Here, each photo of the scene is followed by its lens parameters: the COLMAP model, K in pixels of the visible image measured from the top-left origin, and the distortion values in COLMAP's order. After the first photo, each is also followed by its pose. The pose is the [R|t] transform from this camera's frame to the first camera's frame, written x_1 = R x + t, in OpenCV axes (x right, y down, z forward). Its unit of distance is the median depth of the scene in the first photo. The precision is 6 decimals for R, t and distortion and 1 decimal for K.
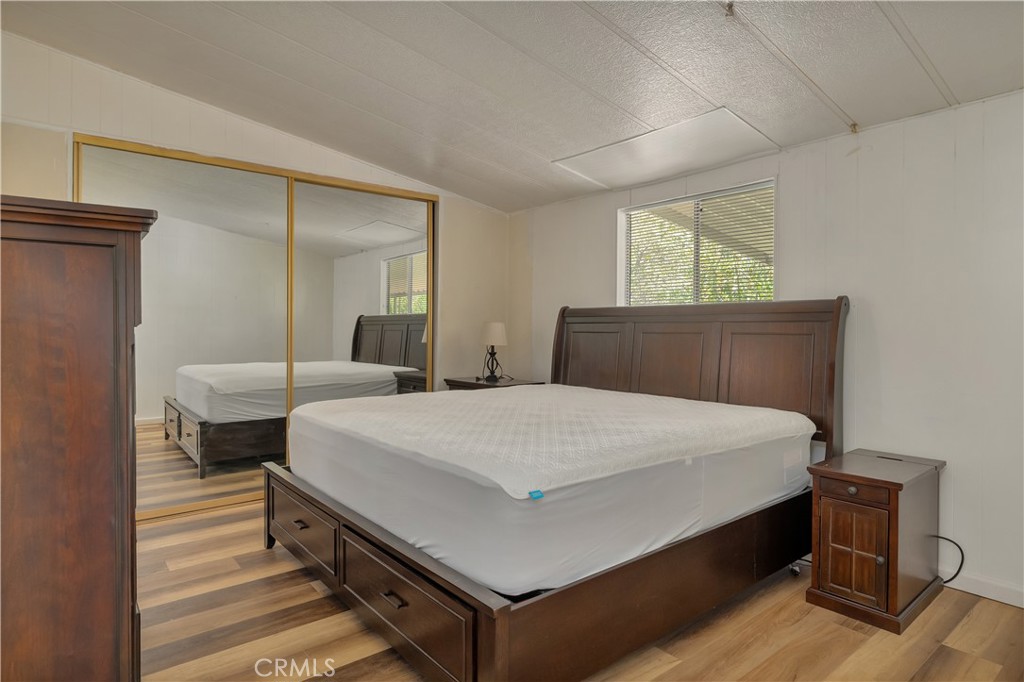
lens RADIAL K [[579.1, 0, 512.6], [0, 579.1, 328.7], [0, 0, 1]] dist [0.000164, -0.000008]
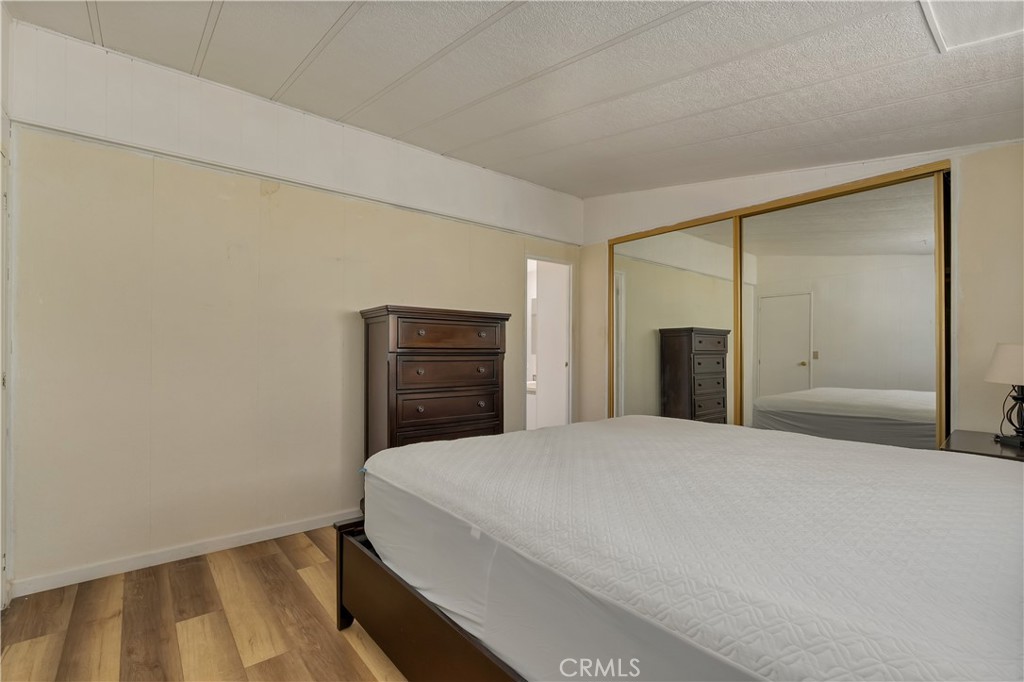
lens RADIAL K [[456.7, 0, 512.7], [0, 456.7, 351.5], [0, 0, 1]] dist [0.001283, 0.000157]
pose [[0.010220, -0.007826, -0.999917, 0.552851], [-0.005154, 0.999956, -0.007879, 0.005008], [0.999934, 0.005234, 0.010179, 0.658061]]
